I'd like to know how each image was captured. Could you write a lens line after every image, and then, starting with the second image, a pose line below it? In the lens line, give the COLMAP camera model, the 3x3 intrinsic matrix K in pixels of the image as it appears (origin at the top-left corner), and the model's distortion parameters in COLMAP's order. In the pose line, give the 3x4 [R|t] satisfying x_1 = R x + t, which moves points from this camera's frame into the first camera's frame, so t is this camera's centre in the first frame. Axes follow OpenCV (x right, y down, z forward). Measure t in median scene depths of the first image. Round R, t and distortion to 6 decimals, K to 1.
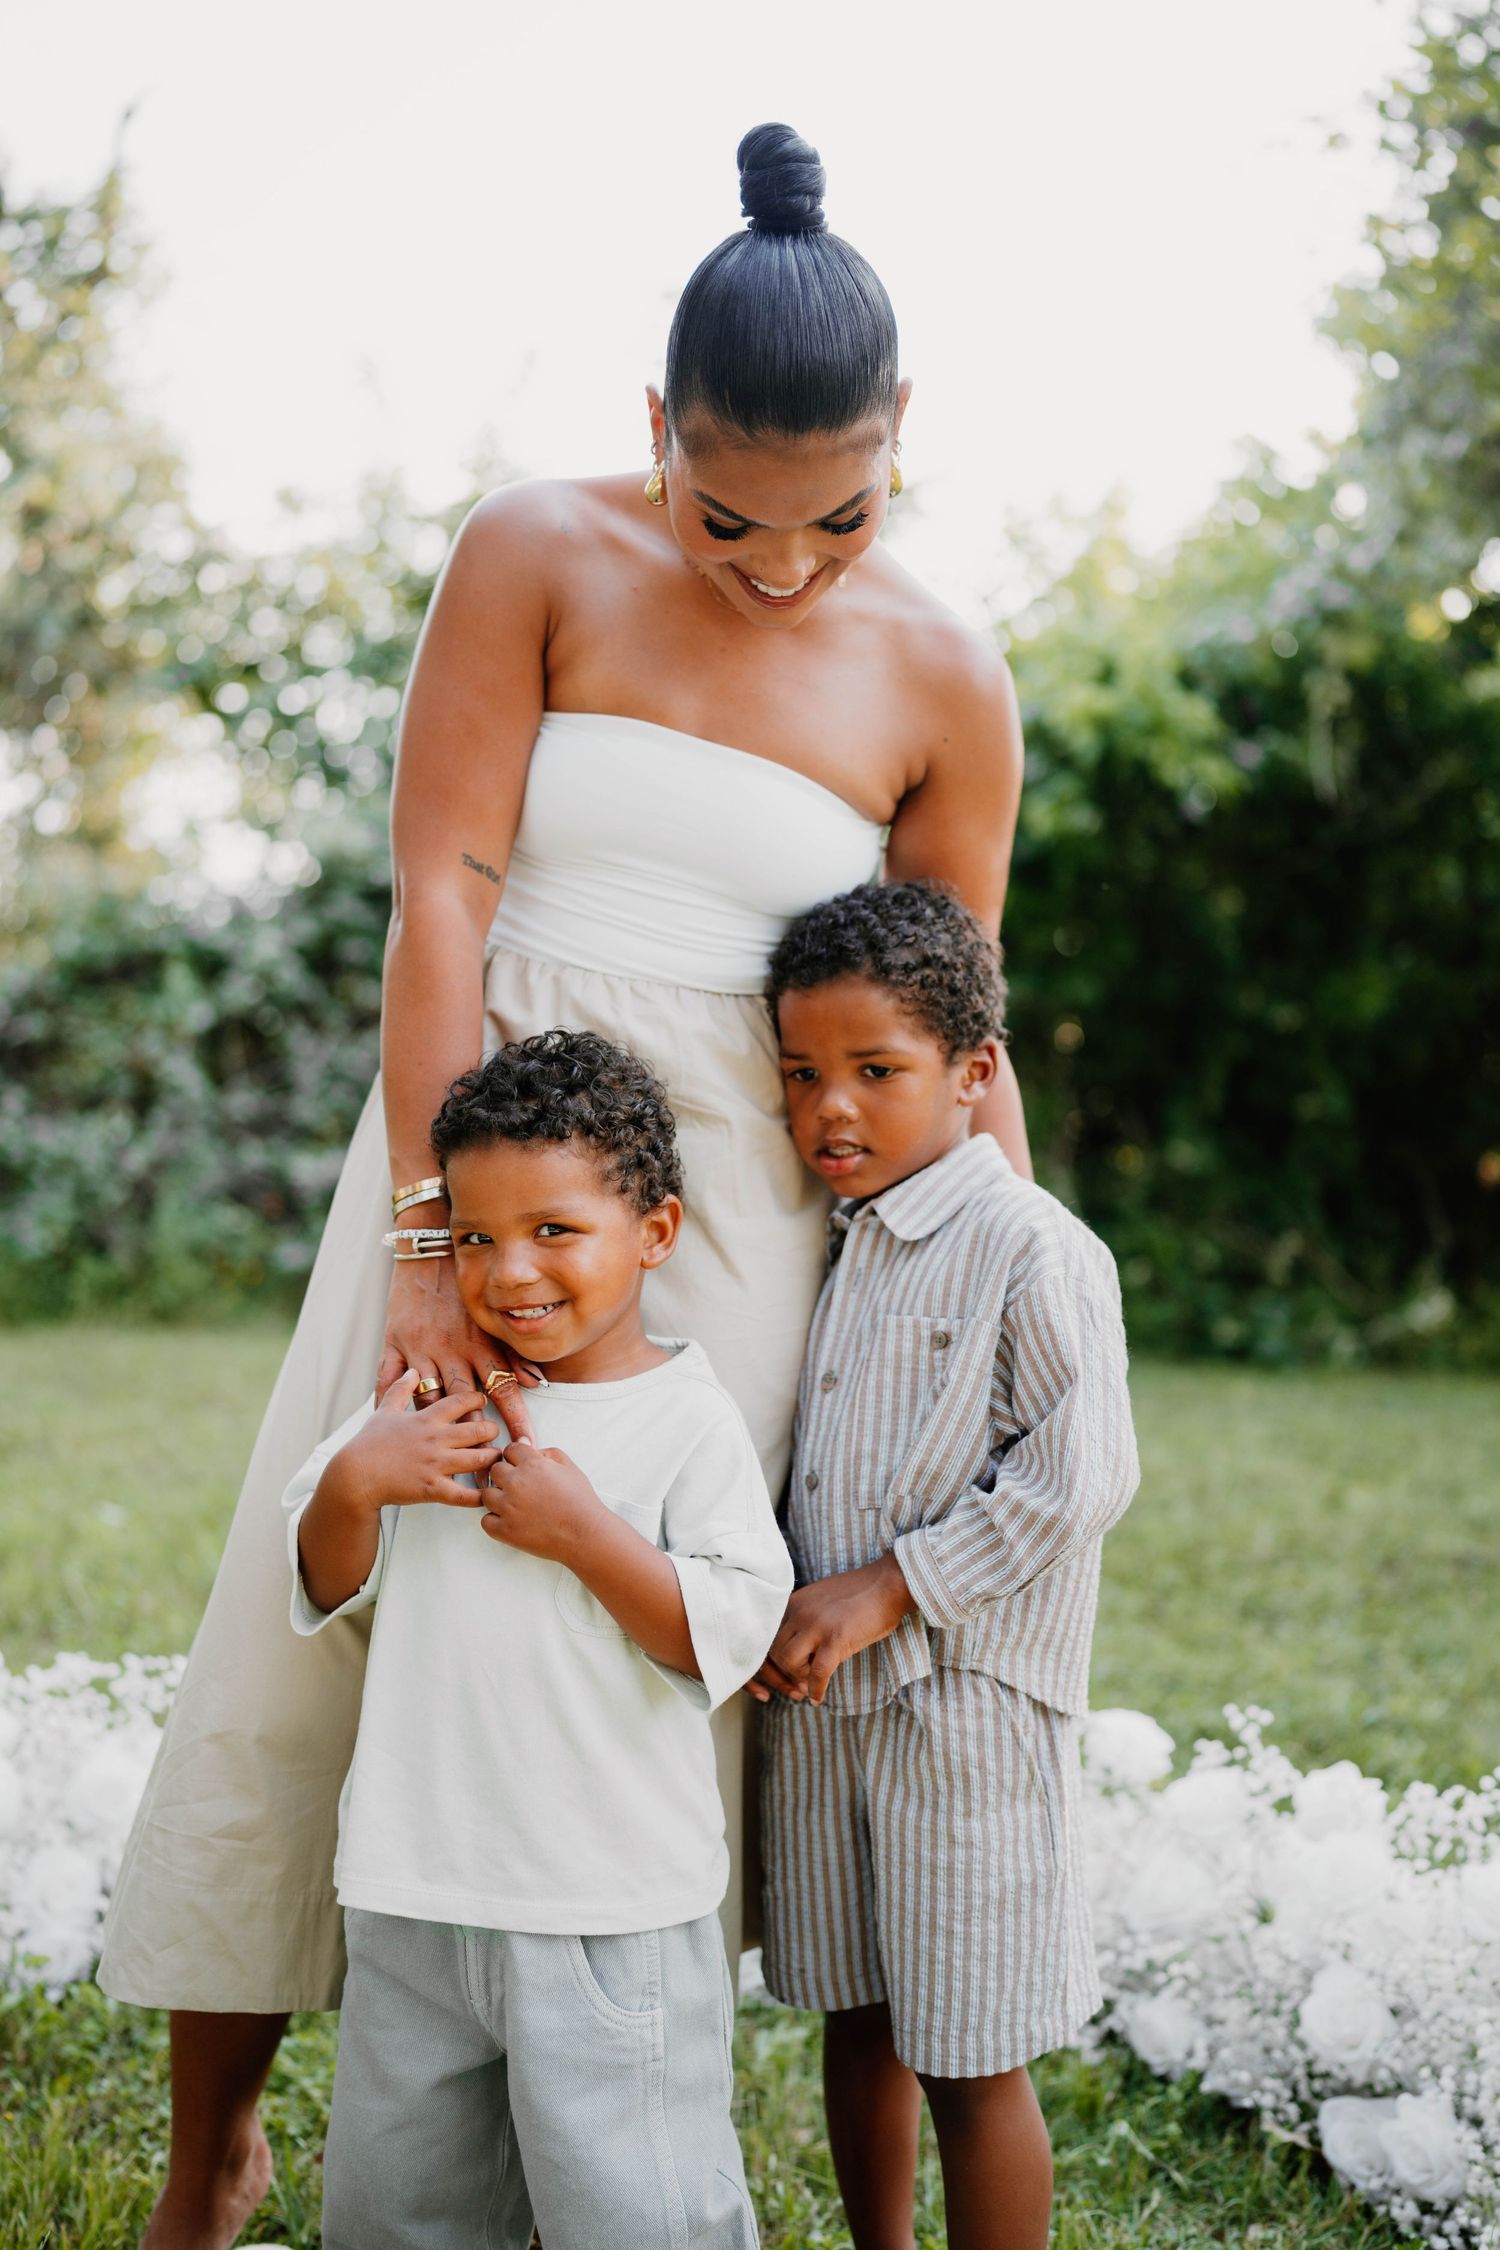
lens RADIAL K [[2207.7, 0, 750.0], [0, 2207.7, 1125.0], [0, 0, 1]] dist [-0.004336, 0.133252]
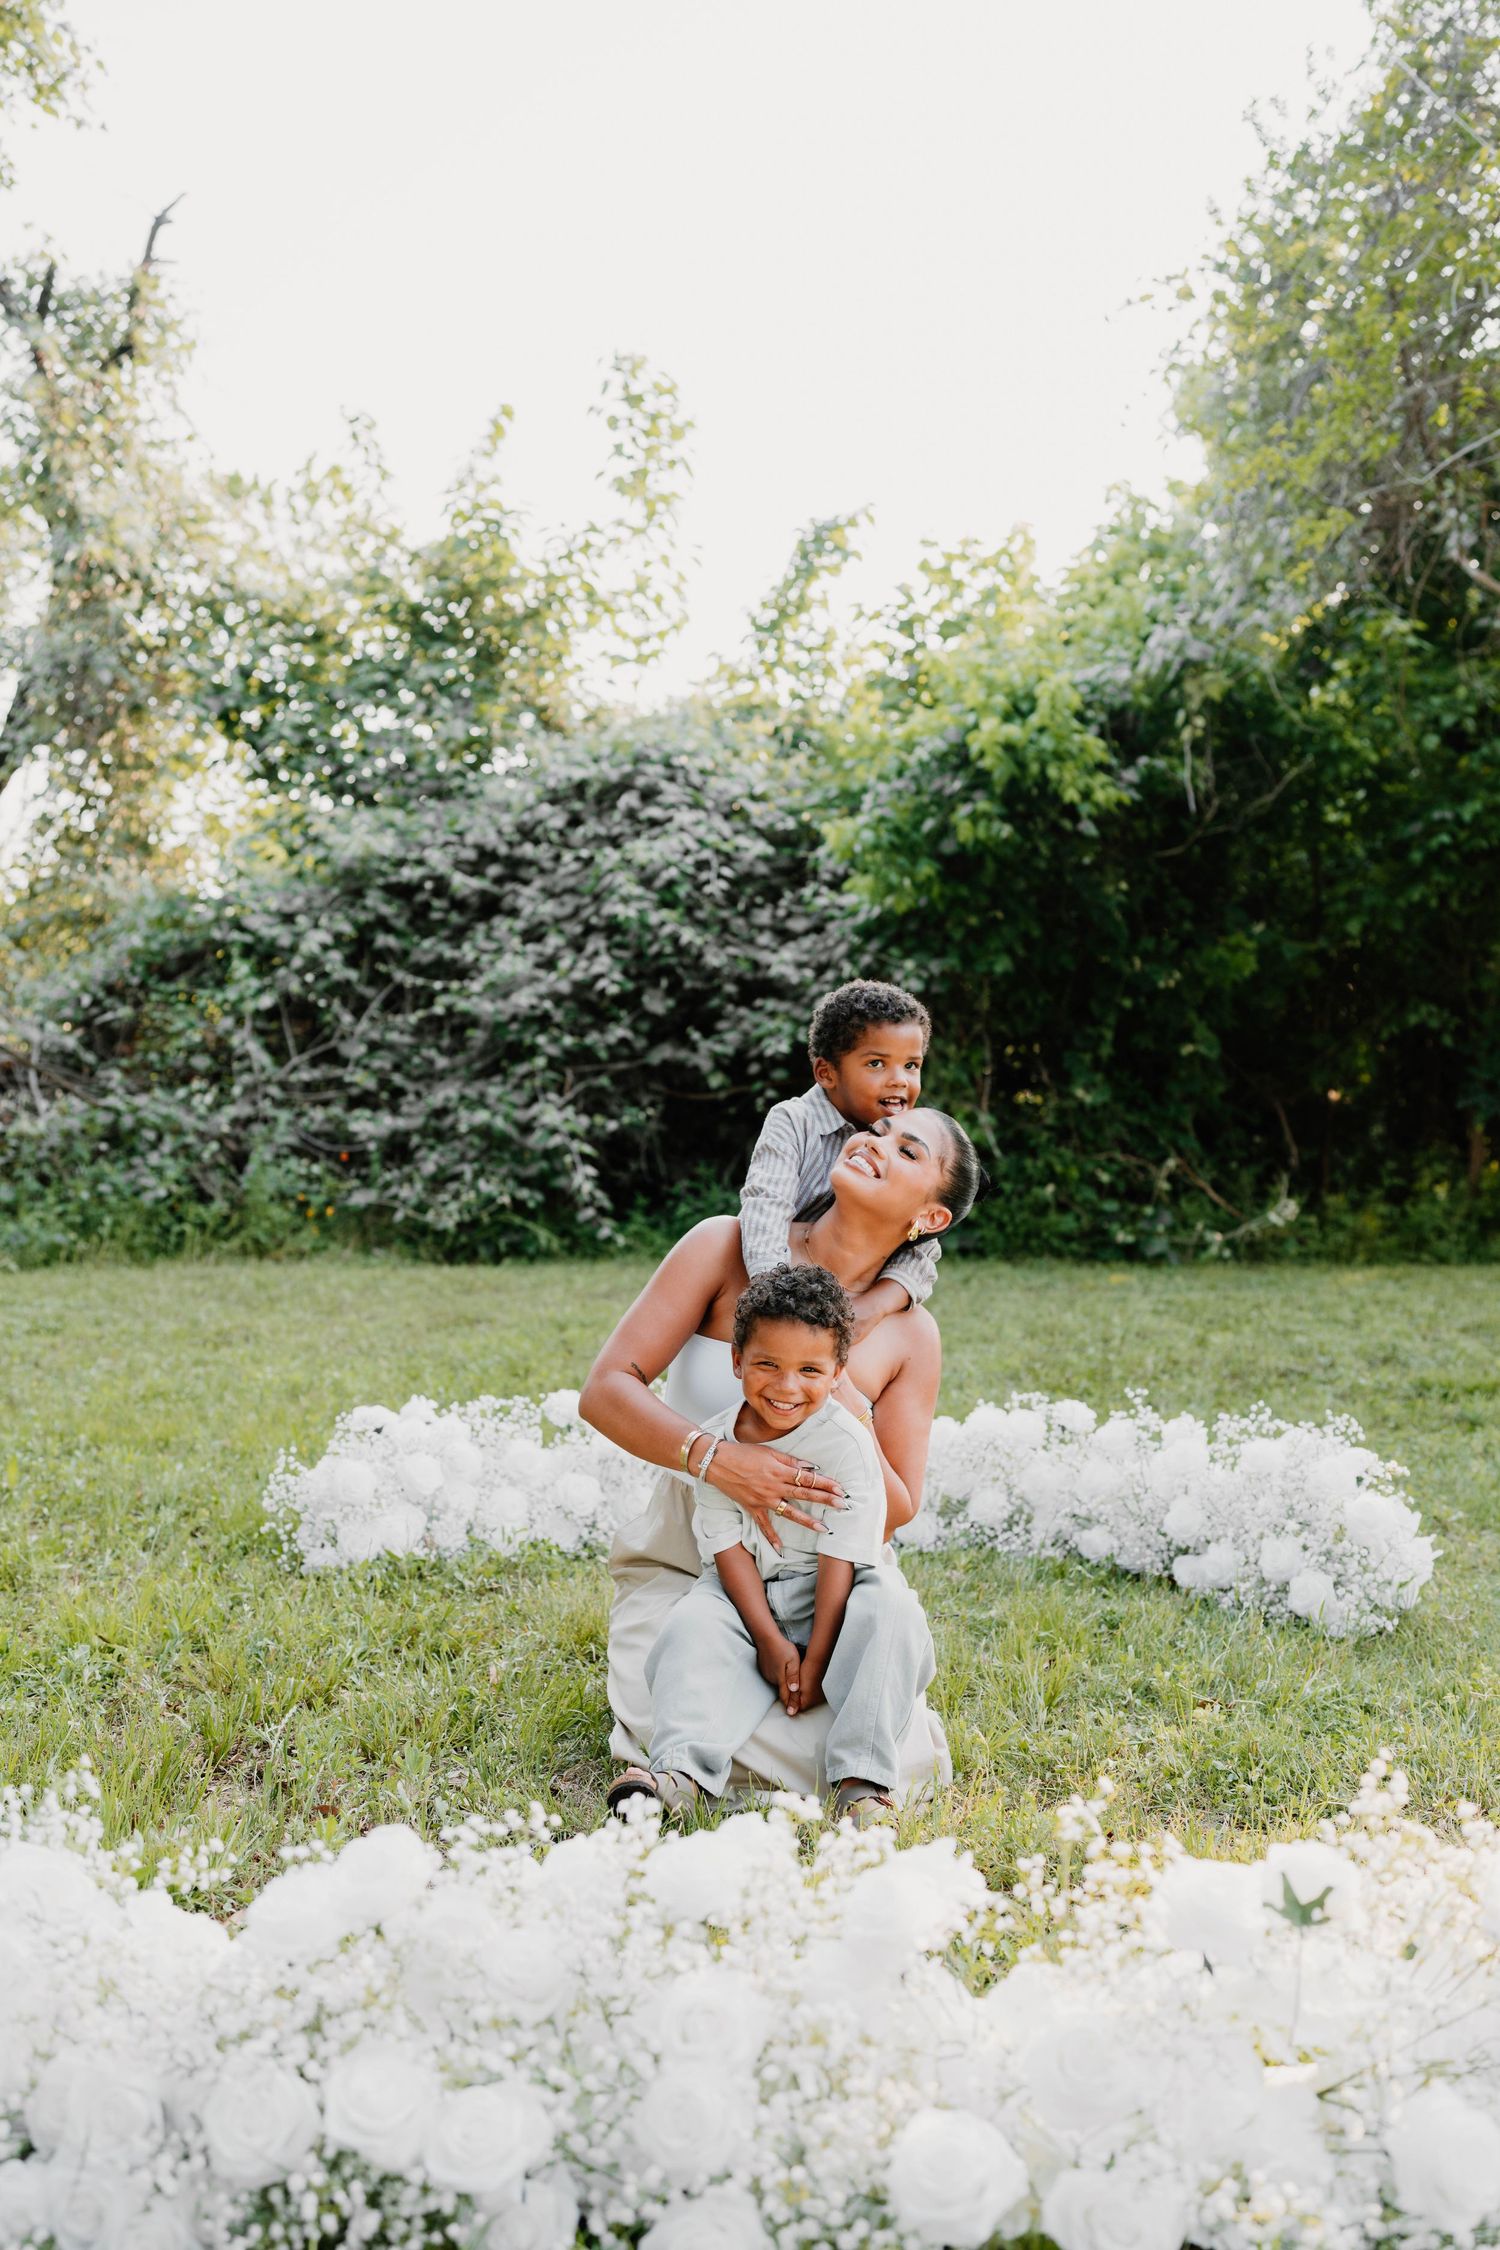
lens RADIAL K [[2203.9, 0, 744.3], [0, 2203.9, 1191.4], [0, 0, 1]] dist [0.003322, -0.001856]
pose [[0.998572, -0.030327, 0.043976, -0.052516], [0.027882, 0.998088, 0.055167, -0.005576], [-0.045565, -0.053862, 0.997508, -0.239515]]
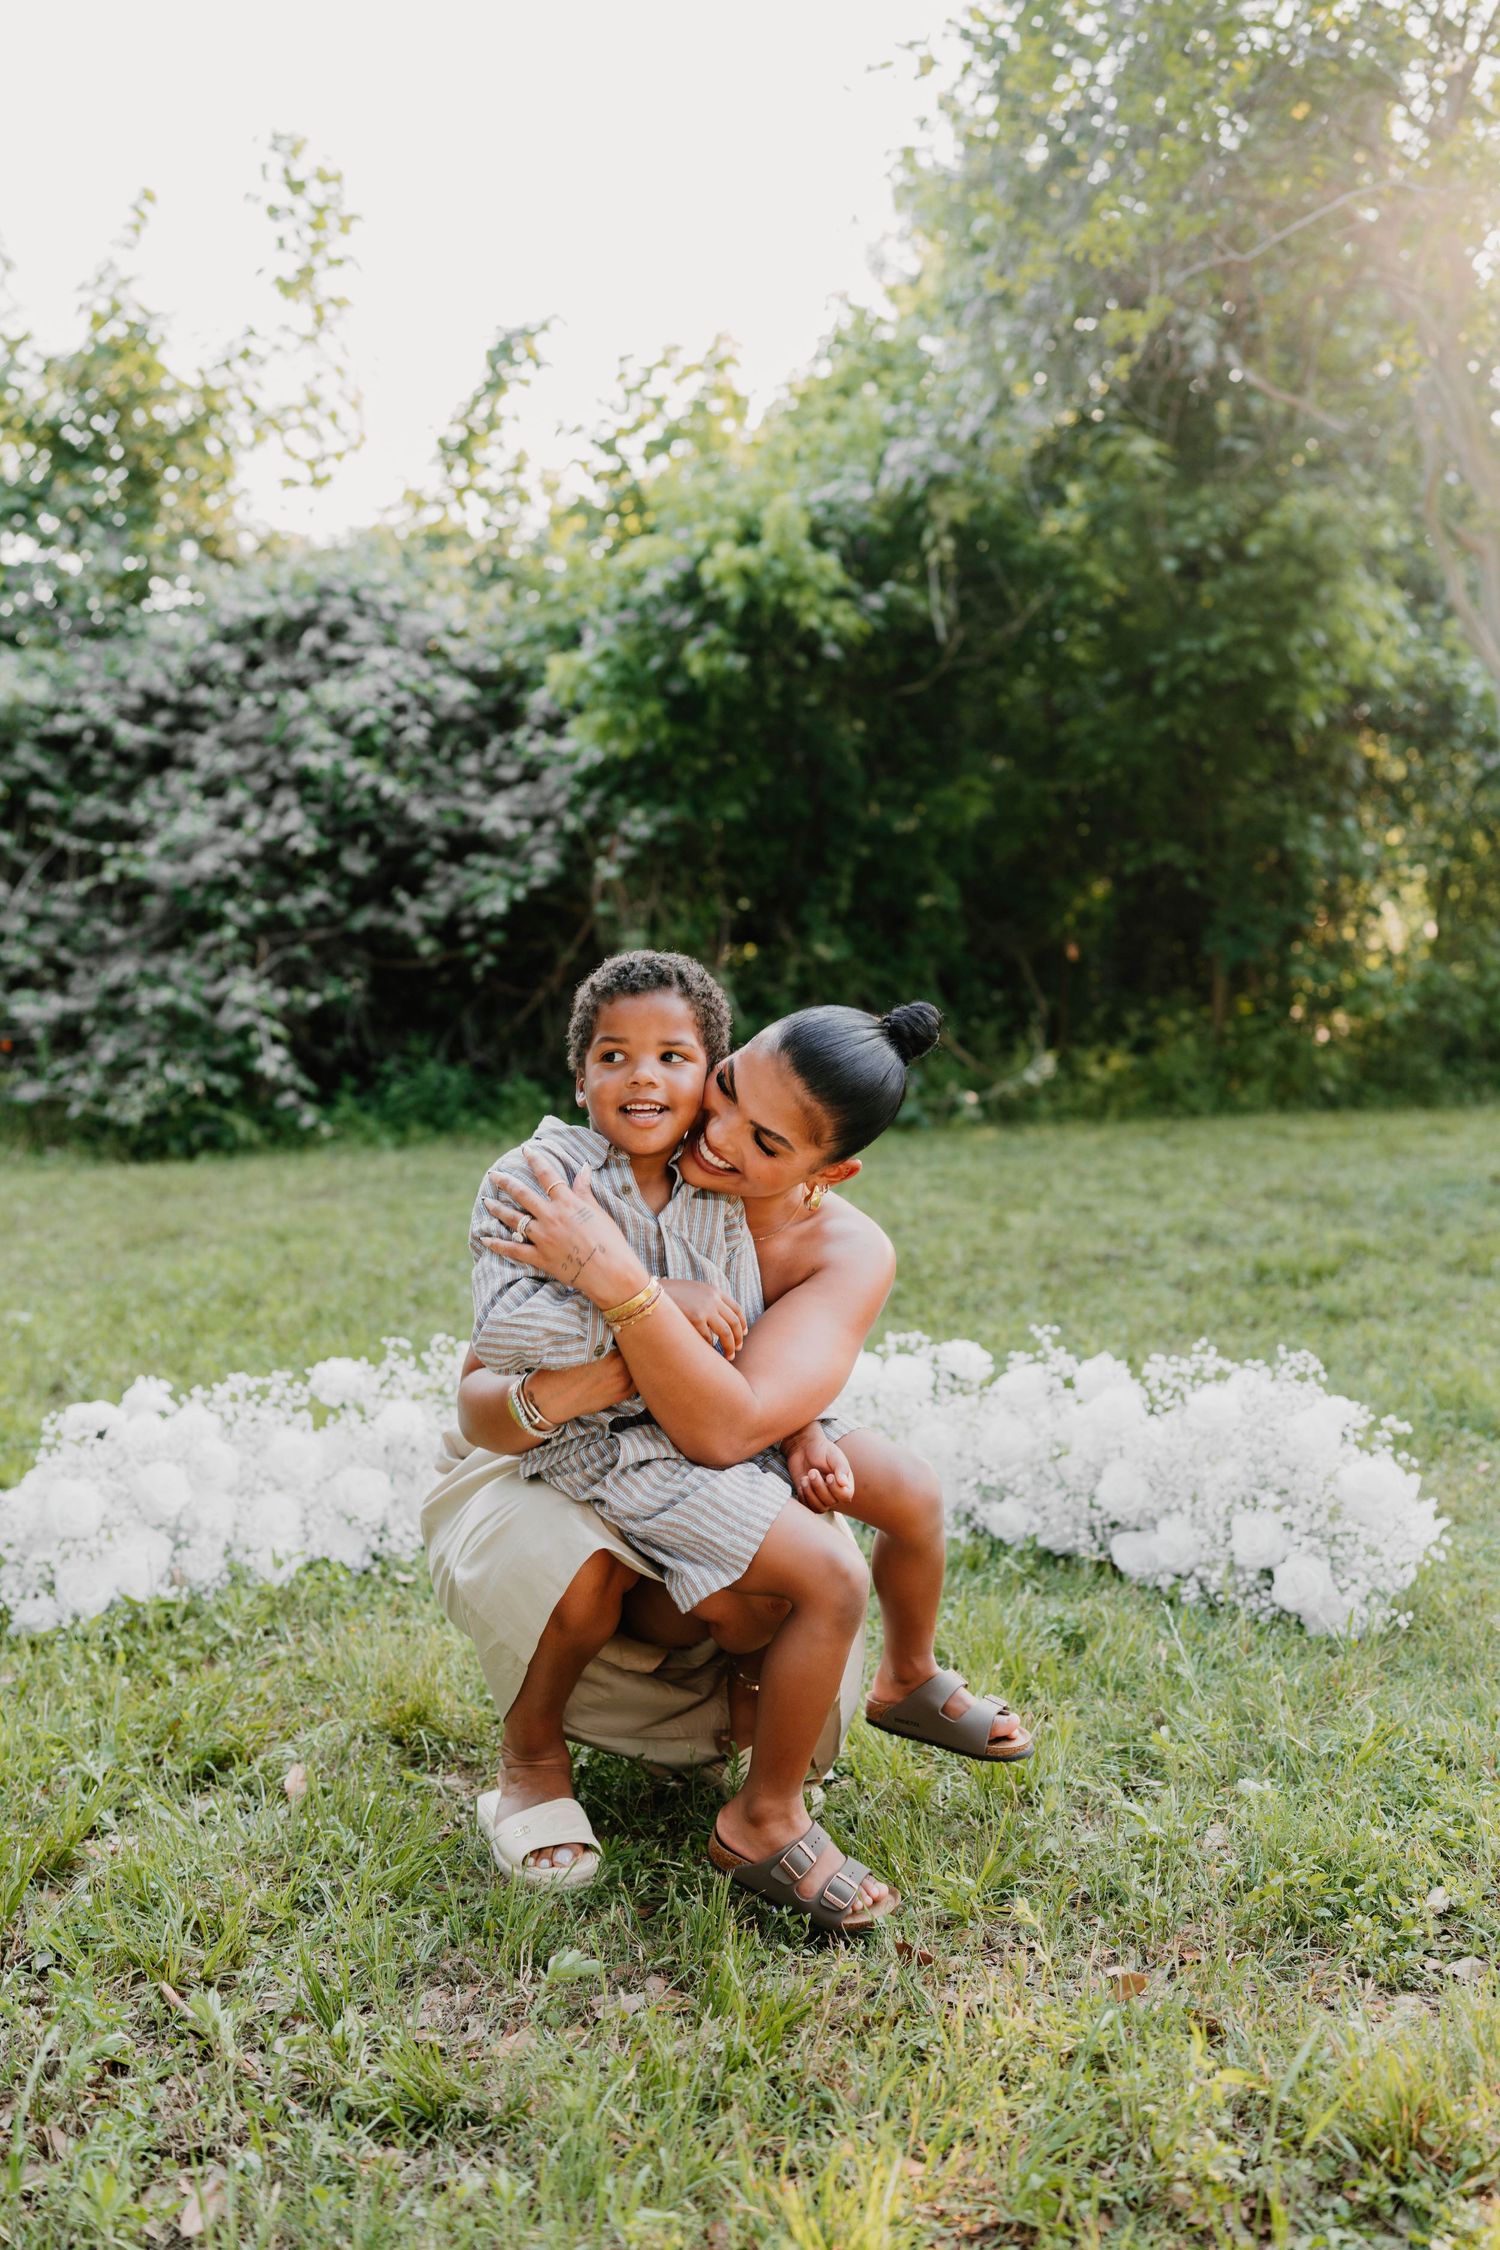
lens RADIAL K [[2207.7, 0, 750.0], [0, 2207.7, 1125.0], [0, 0, 1]] dist [-0.004336, 0.133252]
pose [[0.978974, -0.073087, 0.190442, -0.074205], [0.054915, 0.993569, 0.099018, -0.012816], [-0.196455, -0.086477, 0.976692, -0.133905]]
